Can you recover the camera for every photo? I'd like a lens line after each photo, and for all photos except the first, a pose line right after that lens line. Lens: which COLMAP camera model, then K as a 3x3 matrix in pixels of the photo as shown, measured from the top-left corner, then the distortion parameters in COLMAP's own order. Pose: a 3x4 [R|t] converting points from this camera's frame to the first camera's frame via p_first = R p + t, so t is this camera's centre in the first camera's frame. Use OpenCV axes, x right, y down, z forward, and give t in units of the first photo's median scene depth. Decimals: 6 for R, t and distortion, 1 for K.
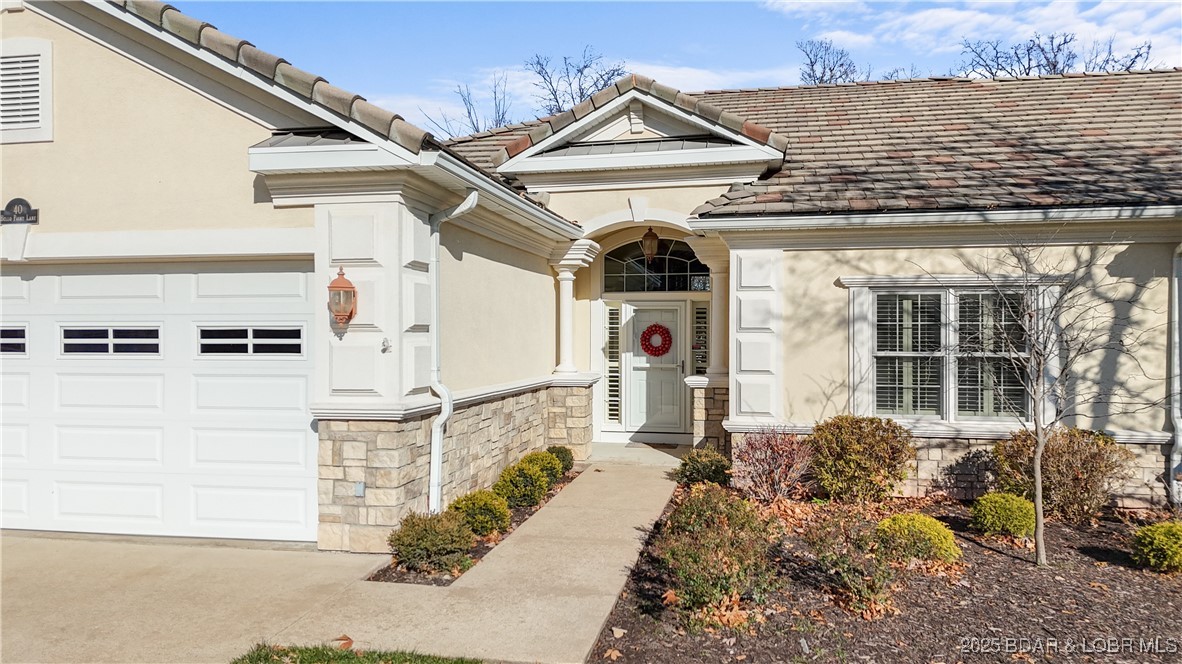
lens RADIAL K [[849.4, 0, 591.2], [0, 849.4, 334.3], [0, 0, 1]] dist [0.017895, 0.003575]
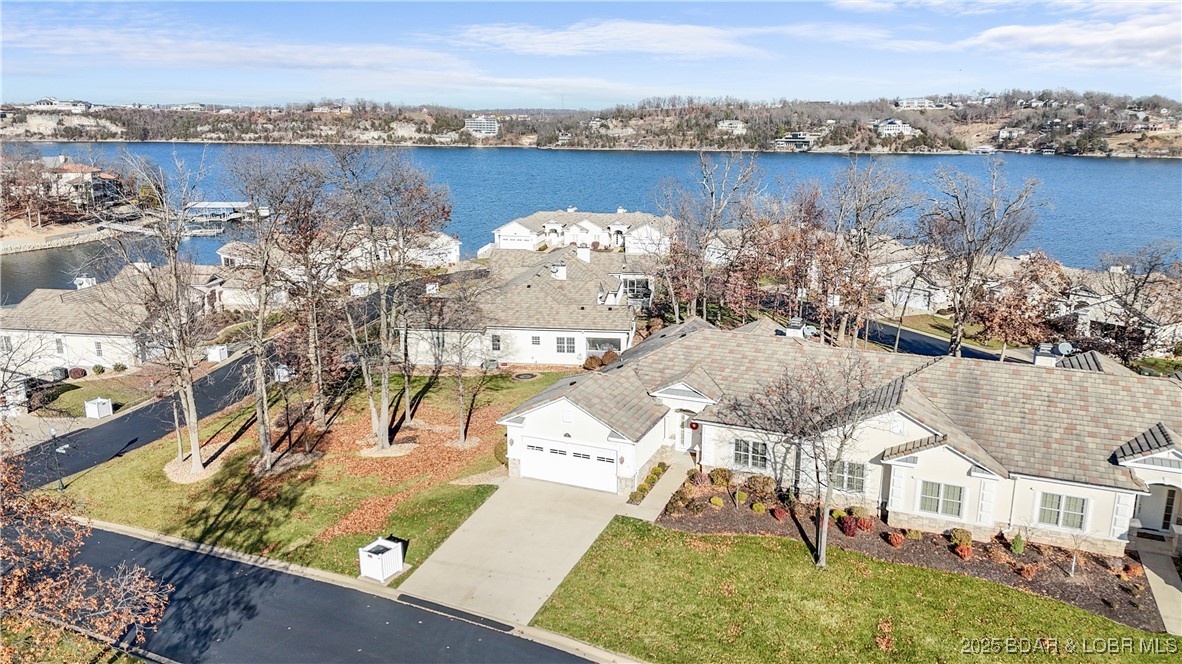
lens RADIAL K [[849.4, 0, 590.5], [0, 849.4, 331.4], [0, 0, 1]] dist [0.017895, 0.003575]
pose [[0.977402, 0.056326, -0.203749, 0.481662], [-0.004711, 0.969412, 0.245395, -1.698530], [0.211338, -0.238890, 0.947770, -3.251248]]
